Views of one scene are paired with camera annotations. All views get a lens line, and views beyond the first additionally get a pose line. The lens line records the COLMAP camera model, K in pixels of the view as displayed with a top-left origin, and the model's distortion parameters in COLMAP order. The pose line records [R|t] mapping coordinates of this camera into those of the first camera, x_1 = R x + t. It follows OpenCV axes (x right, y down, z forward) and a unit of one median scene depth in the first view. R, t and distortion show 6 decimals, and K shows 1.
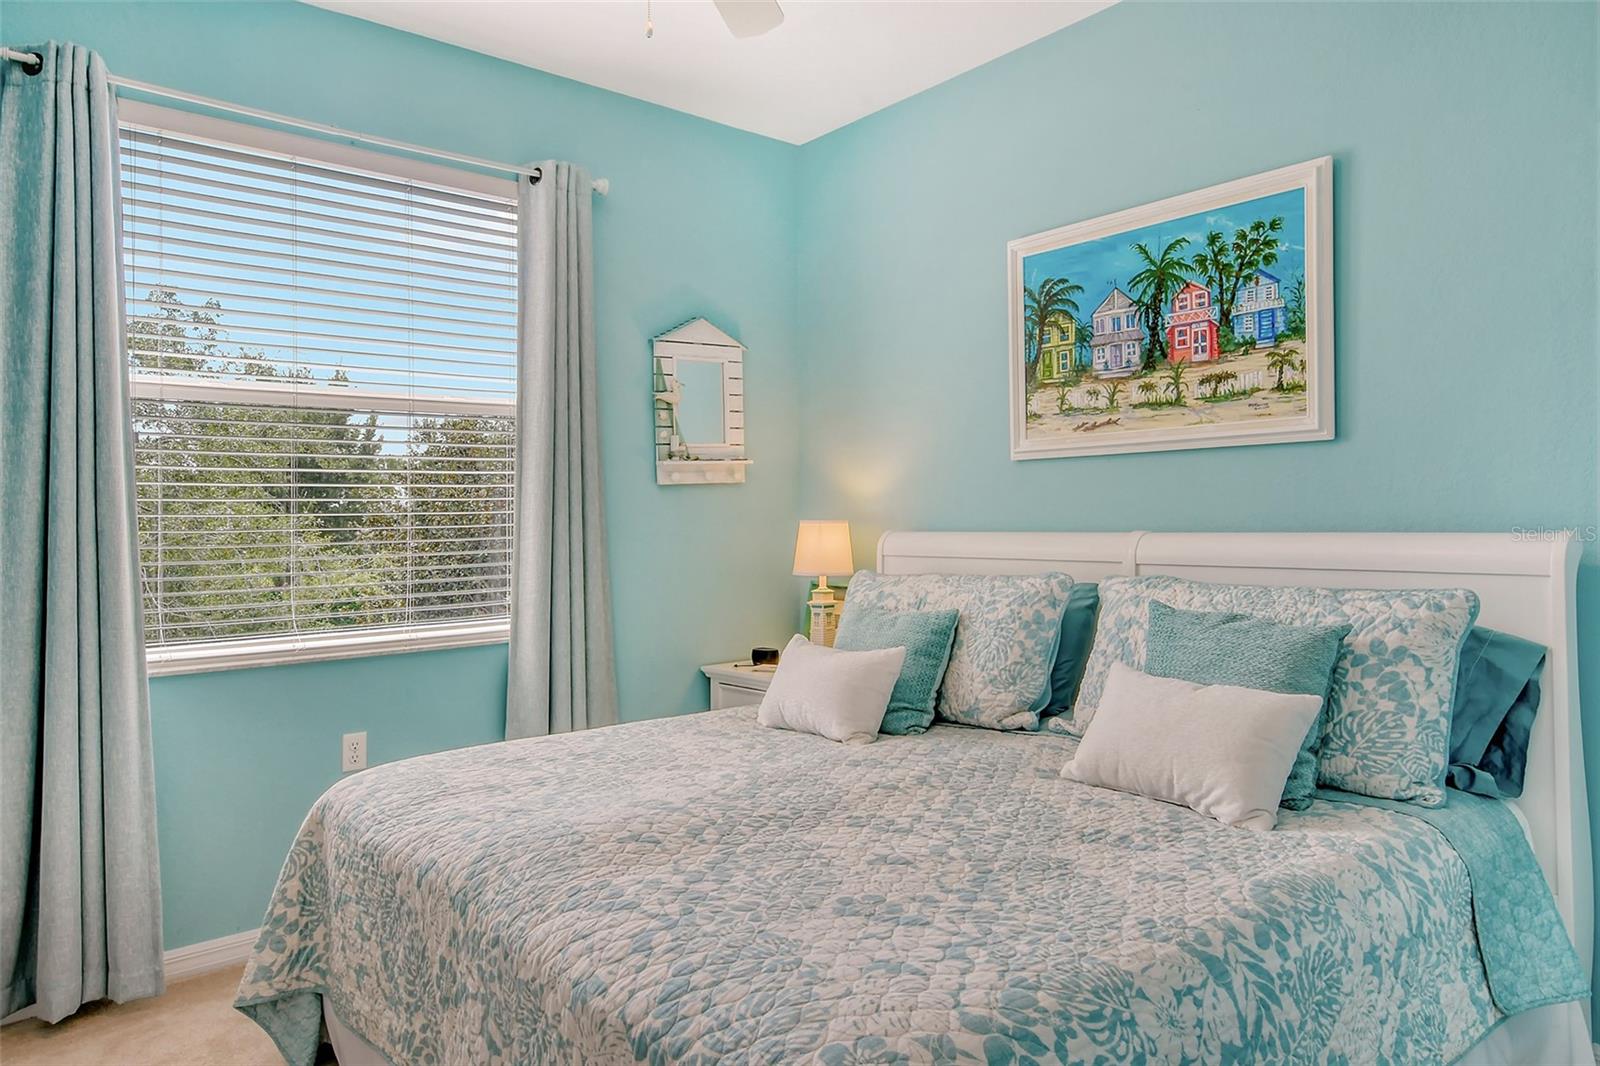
lens RADIAL K [[994.2, 0, 797.6], [0, 994.2, 538.0], [0, 0, 1]] dist [0.021156, -0.000653]
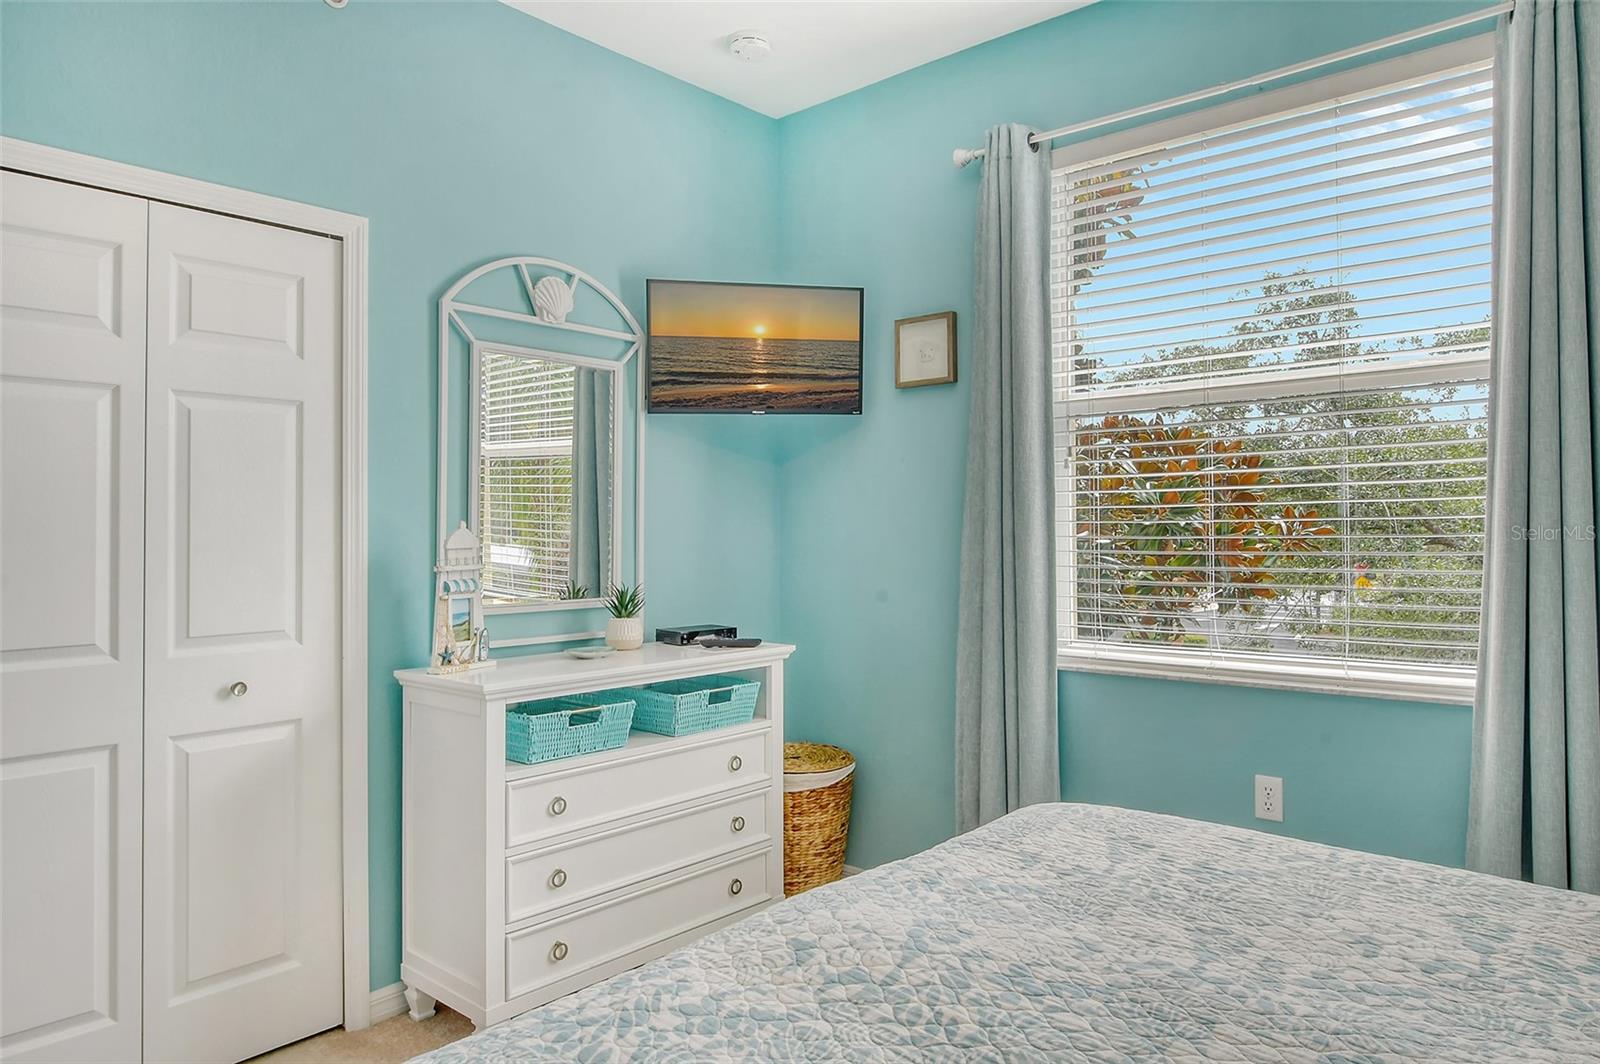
lens RADIAL K [[994.2, 0, 792.8], [0, 994.2, 528.3], [0, 0, 1]] dist [0.021156, -0.000653]
pose [[0.182566, 0.009178, -0.983151, 0.585250], [-0.005819, 0.999949, 0.008254, -0.039339], [0.983176, 0.004214, 0.182611, 0.796790]]
